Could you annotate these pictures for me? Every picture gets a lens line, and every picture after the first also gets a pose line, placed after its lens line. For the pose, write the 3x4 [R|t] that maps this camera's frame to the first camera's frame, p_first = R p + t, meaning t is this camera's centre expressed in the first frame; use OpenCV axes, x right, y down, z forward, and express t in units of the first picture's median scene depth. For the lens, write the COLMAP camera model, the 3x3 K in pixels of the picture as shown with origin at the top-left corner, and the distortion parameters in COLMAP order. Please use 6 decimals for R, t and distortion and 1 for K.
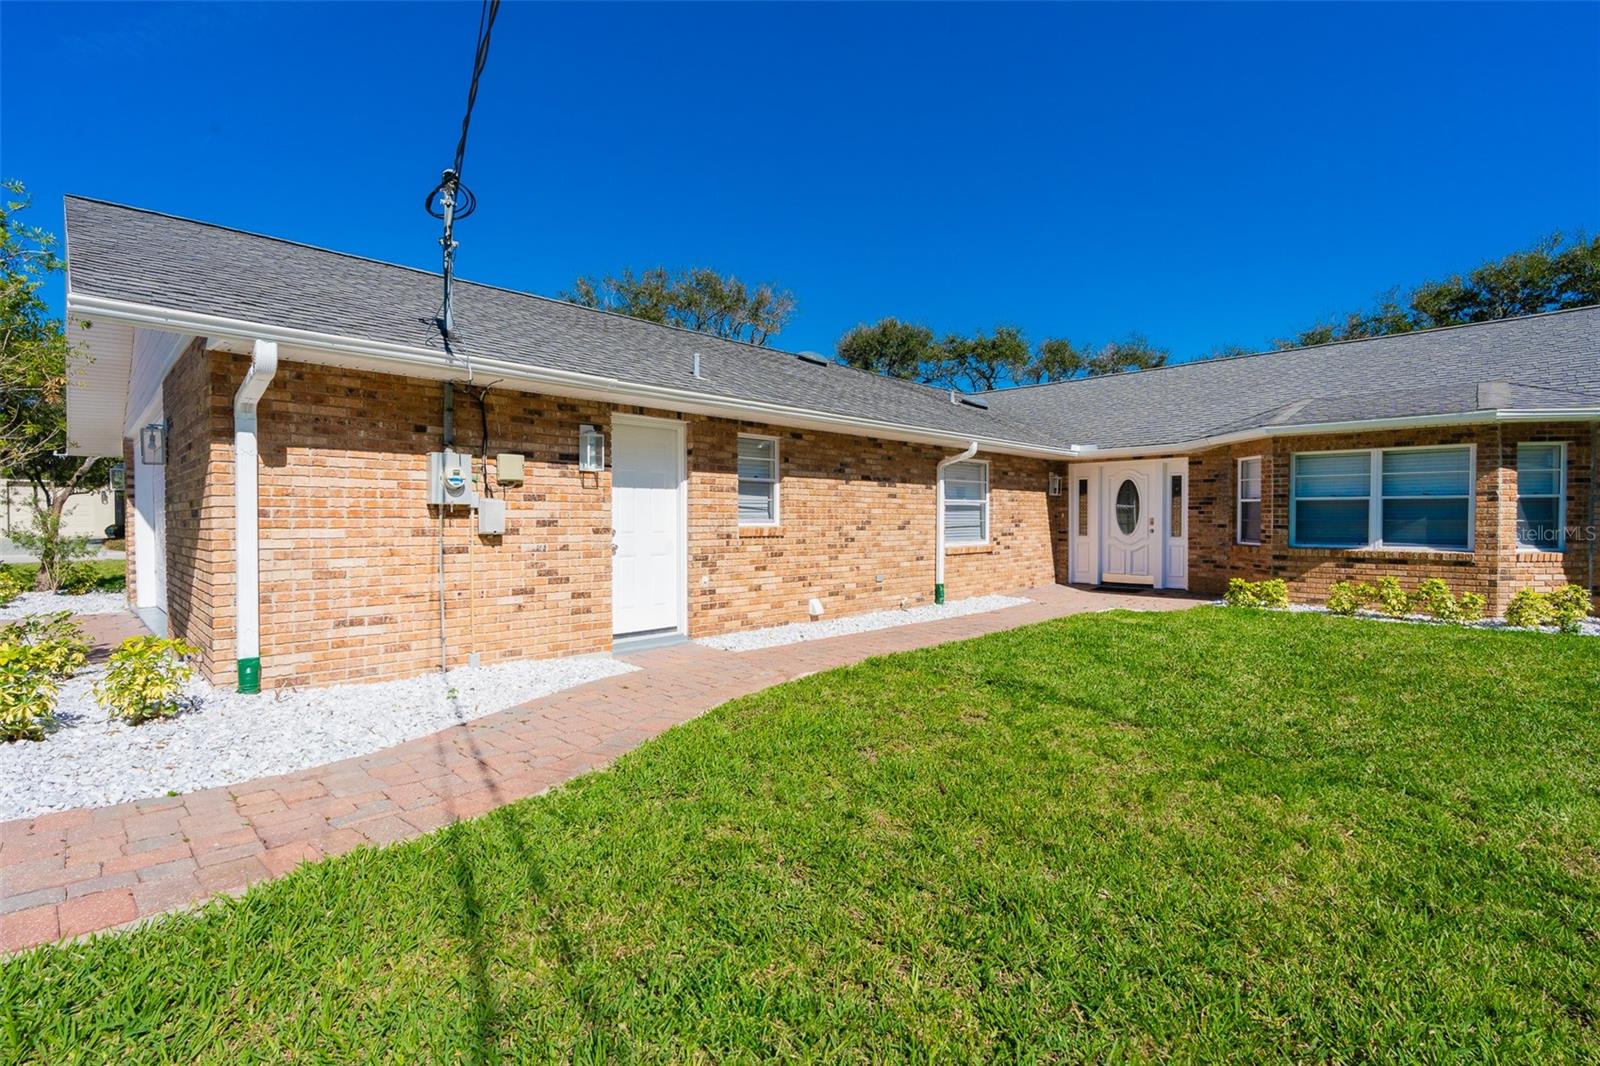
lens RADIAL K [[734.4, 0, 803.1], [0, 734.4, 528.3], [0, 0, 1]] dist [0.005837, 0.000025]
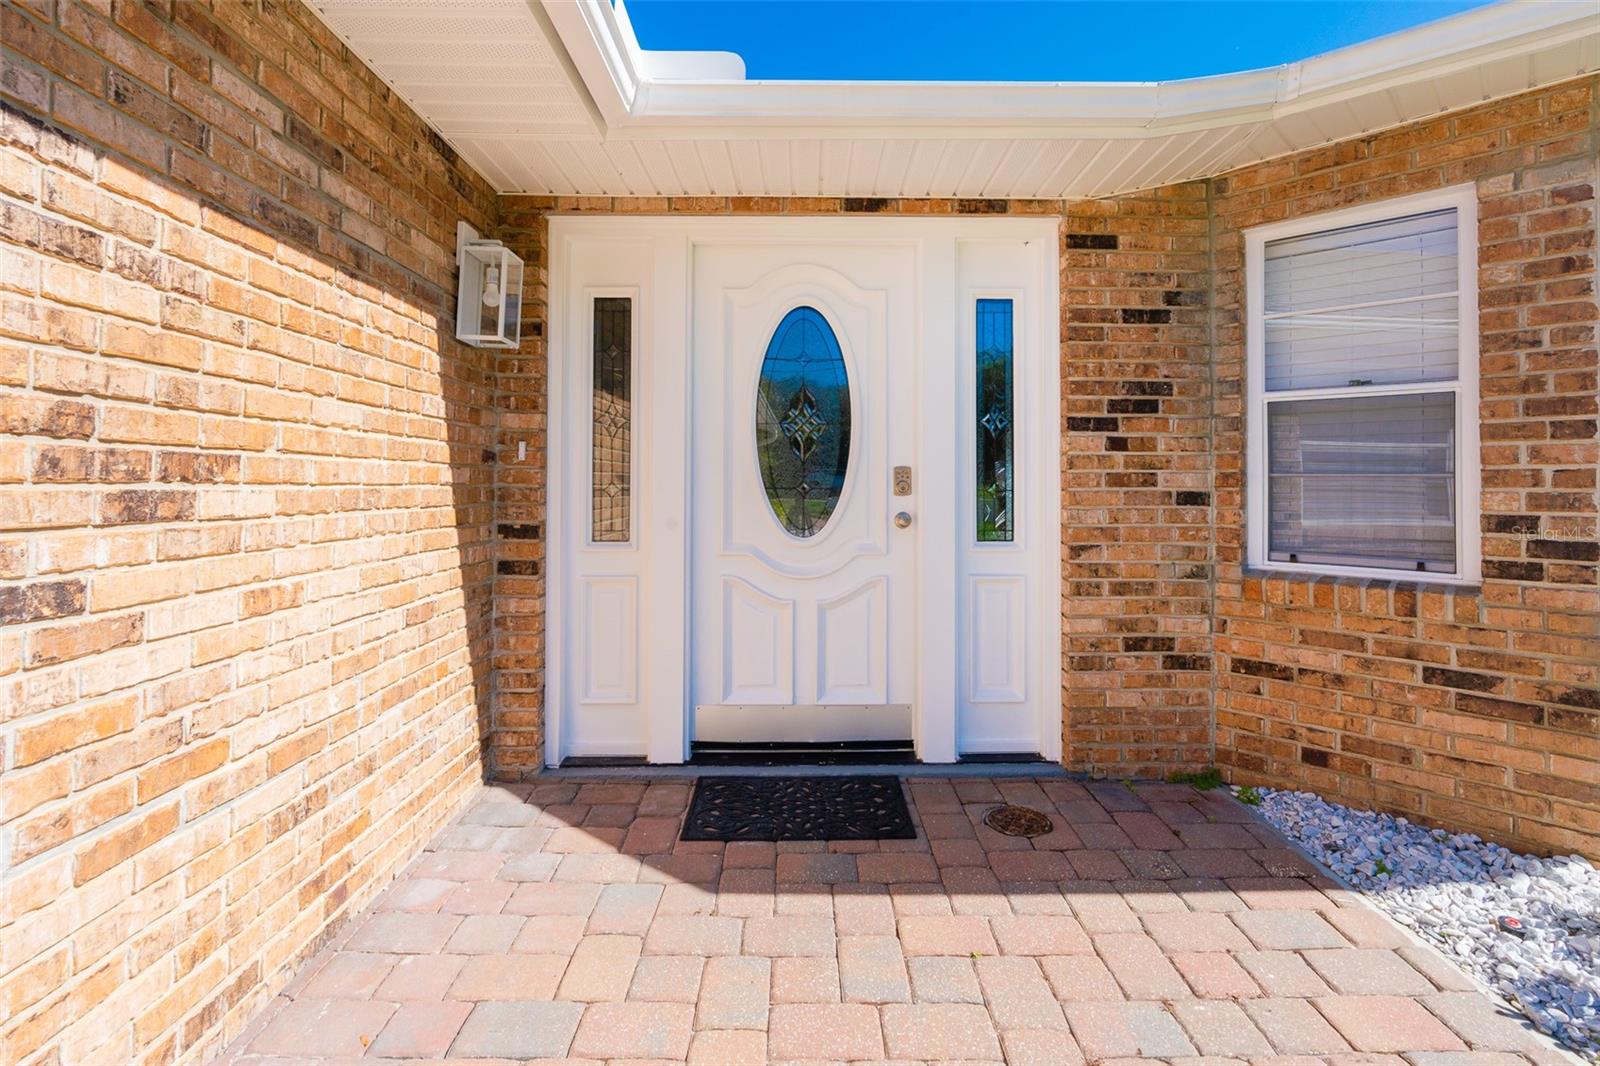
lens RADIAL K [[734.4, 0, 821.2], [0, 734.4, 471.3], [0, 0, 1]] dist [0.005837, 0.000025]
pose [[0.689238, 0.015282, 0.724374, 0.279865], [0.006308, 0.999613, -0.027091, -0.005859], [-0.724508, 0.023242, 0.688875, 0.853168]]
